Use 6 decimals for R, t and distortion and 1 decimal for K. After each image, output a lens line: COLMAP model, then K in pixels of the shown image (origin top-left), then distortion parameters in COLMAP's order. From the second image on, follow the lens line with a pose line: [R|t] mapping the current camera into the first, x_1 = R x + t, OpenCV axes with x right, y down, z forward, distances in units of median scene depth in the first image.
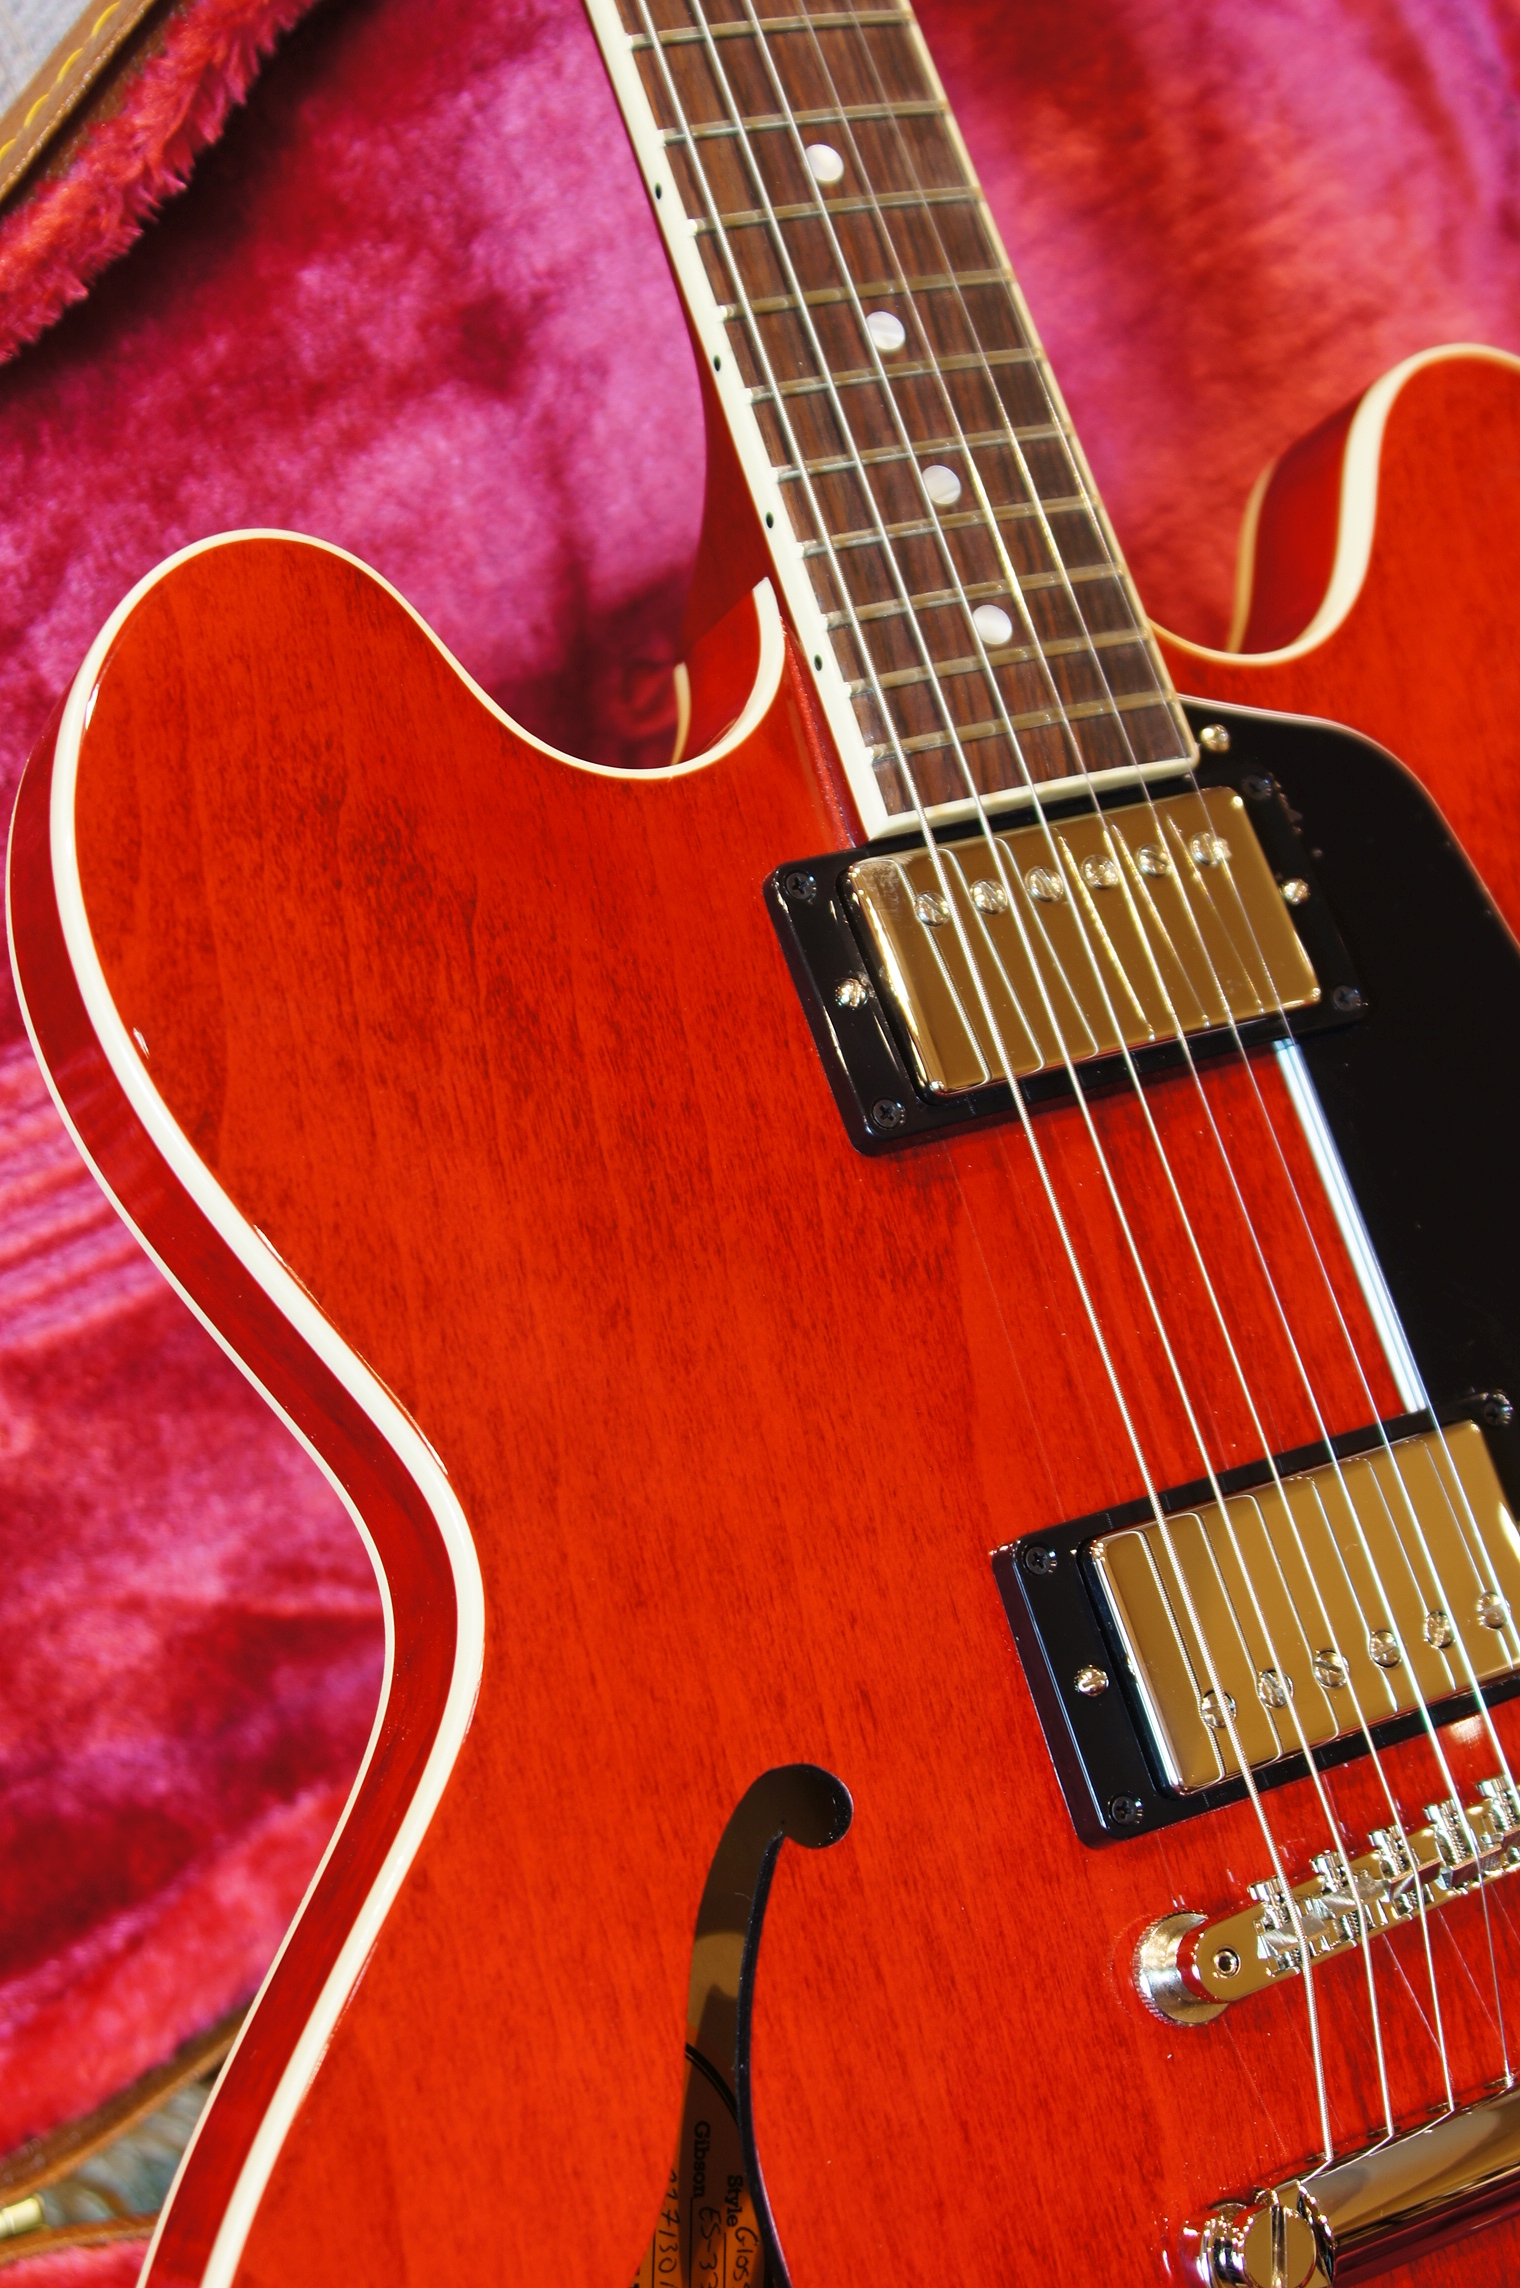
lens RADIAL K [[3396.0, 0, 760.0], [0, 3396.0, 1144.0], [0, 0, 1]] dist [-0.045651, -0.073688]
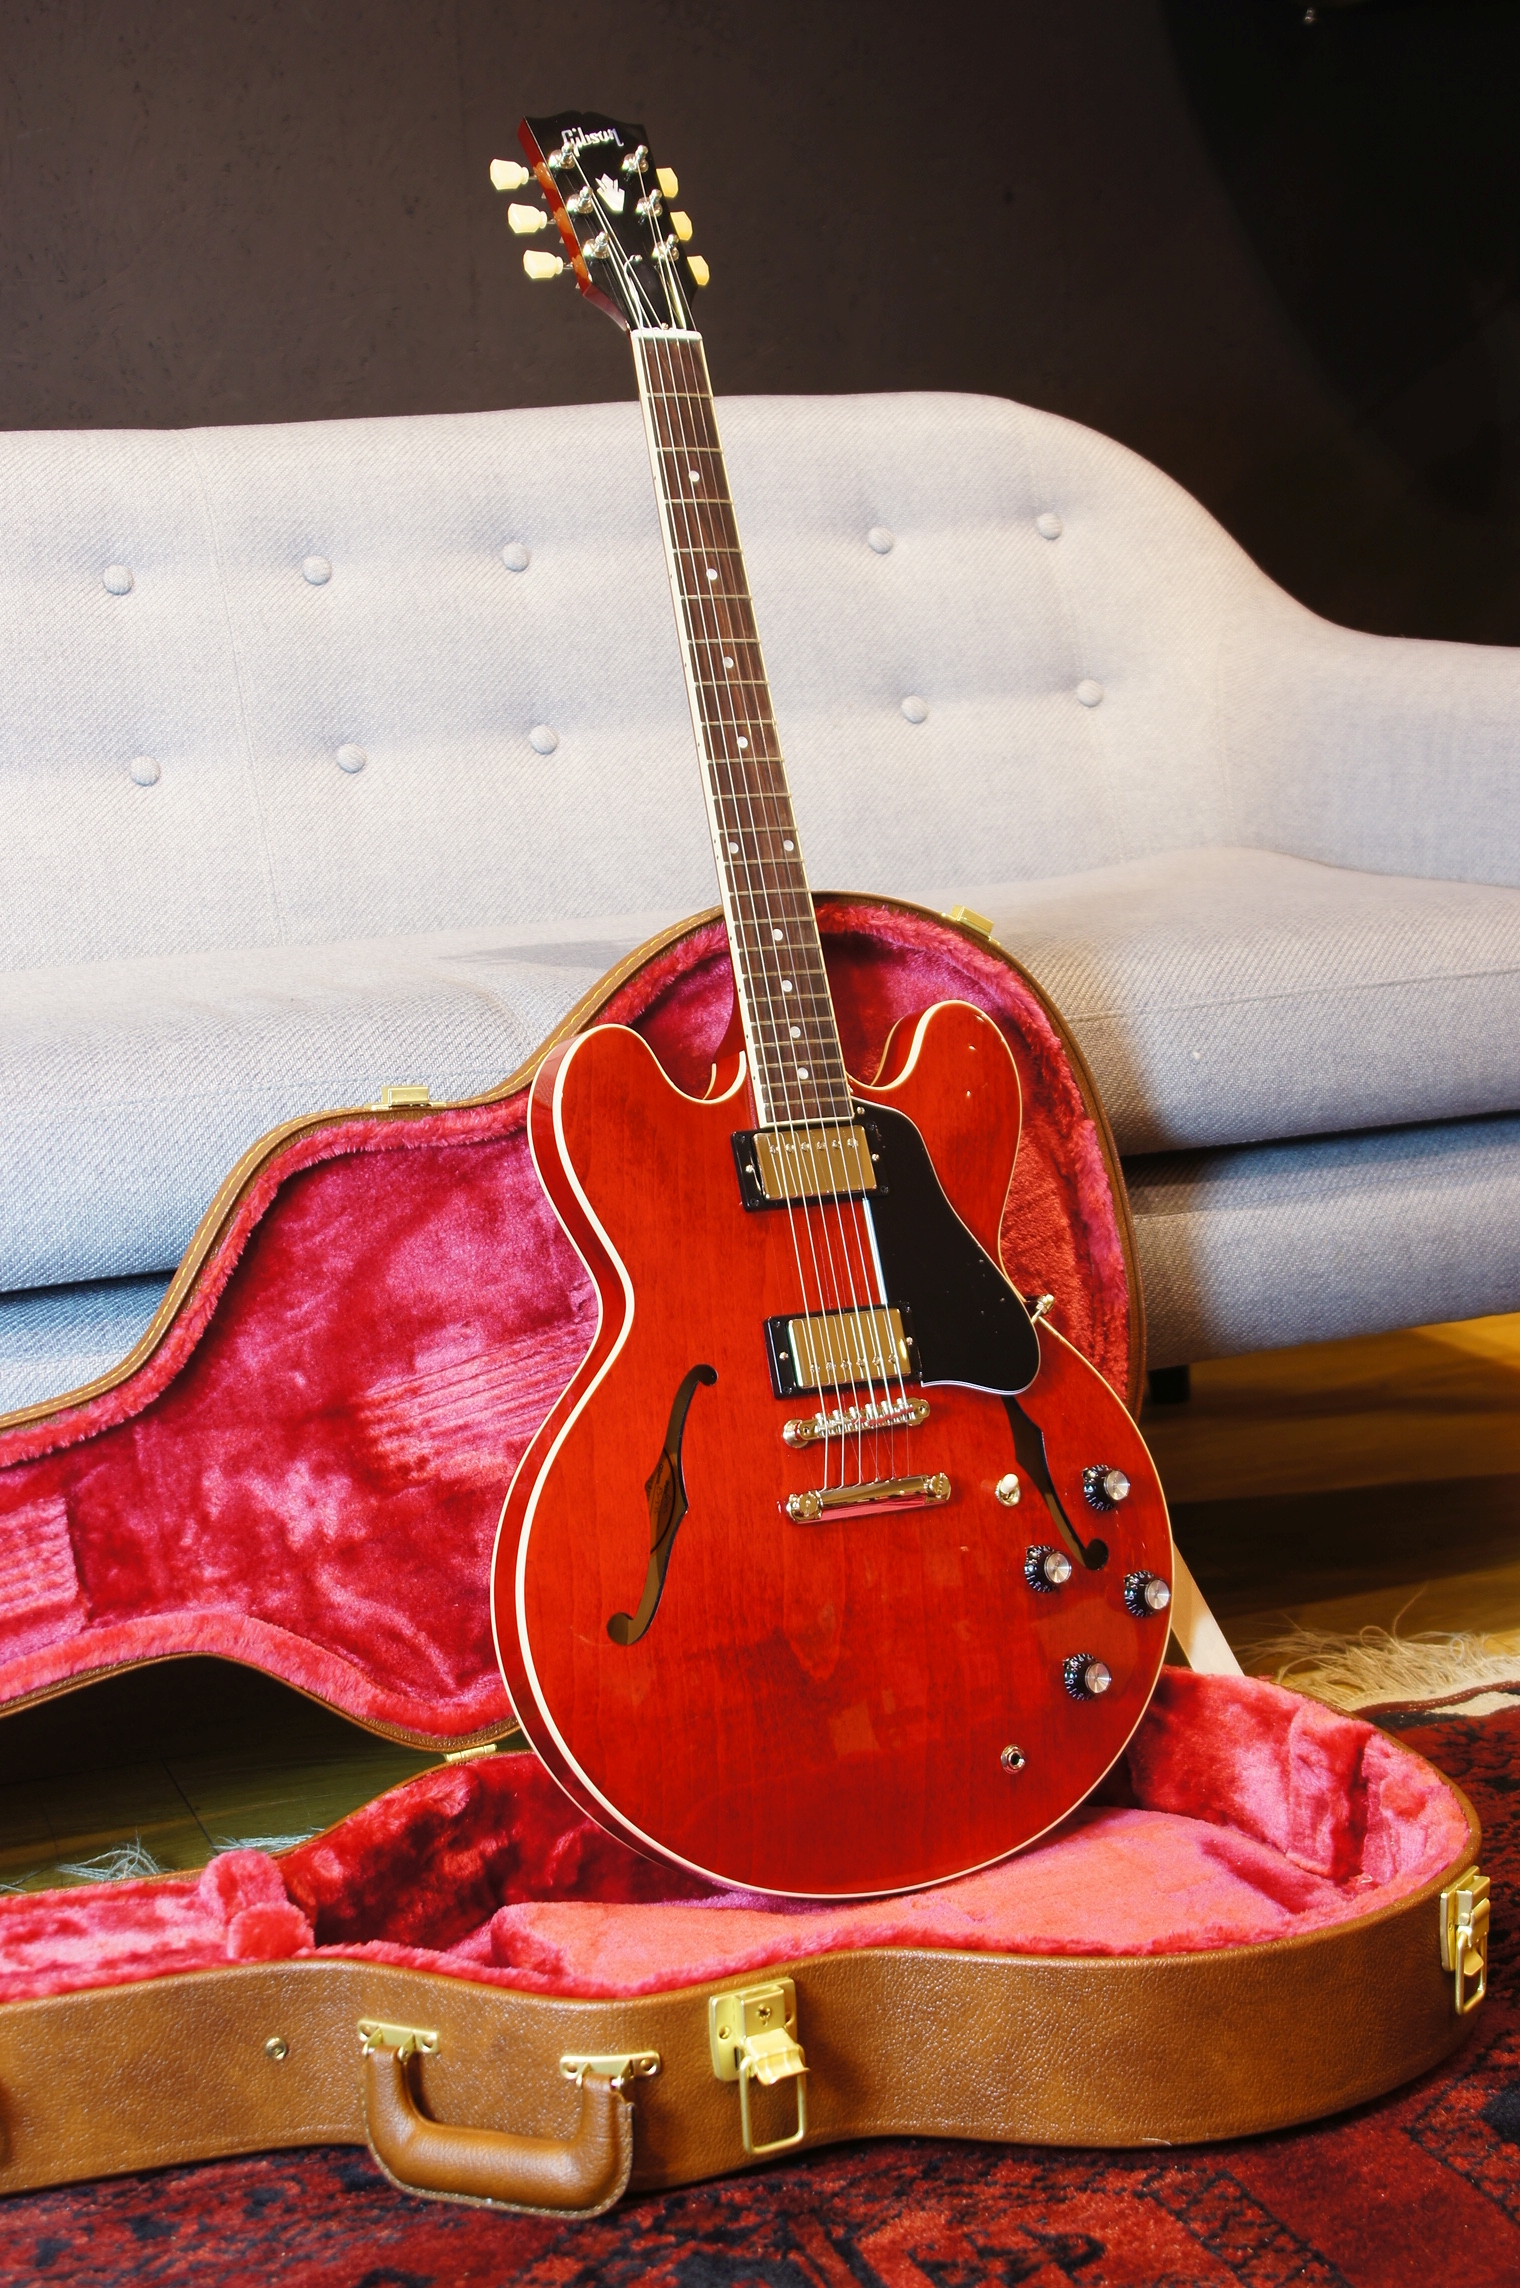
lens RADIAL K [[3487.8, 0, 760.0], [0, 3487.8, 1144.0], [0, 0, 1]] dist [-0.046719, -0.021306]
pose [[0.986059, 0.157170, 0.054633, -0.179257], [-0.156781, 0.987568, -0.011351, -0.030104], [-0.055738, 0.002627, 0.998442, -2.895779]]
